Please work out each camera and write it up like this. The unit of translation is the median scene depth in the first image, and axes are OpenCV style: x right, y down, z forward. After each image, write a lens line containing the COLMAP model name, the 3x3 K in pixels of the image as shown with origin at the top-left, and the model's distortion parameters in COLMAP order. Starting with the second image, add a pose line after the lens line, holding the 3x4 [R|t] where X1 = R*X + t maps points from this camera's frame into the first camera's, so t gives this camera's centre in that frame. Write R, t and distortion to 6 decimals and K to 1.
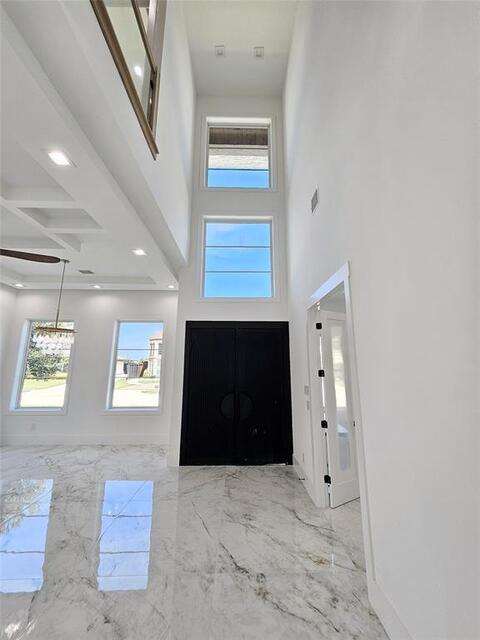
lens RADIAL K [[250.7, 0, 239.9], [0, 250.7, 318.5], [0, 0, 1]] dist [0.000958, 0.000002]
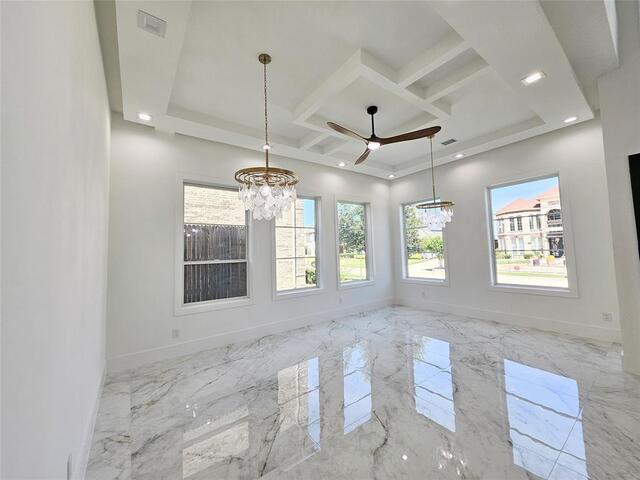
lens RADIAL K [[250.7, 0, 318.3], [0, 250.7, 237.0], [0, 0, 1]] dist [0.000958, 0.000002]
pose [[0.575063, -0.070563, -0.815060, -0.155798], [0.191014, 0.980318, 0.049899, 0.025502], [0.795497, -0.184383, 0.577223, -0.003259]]
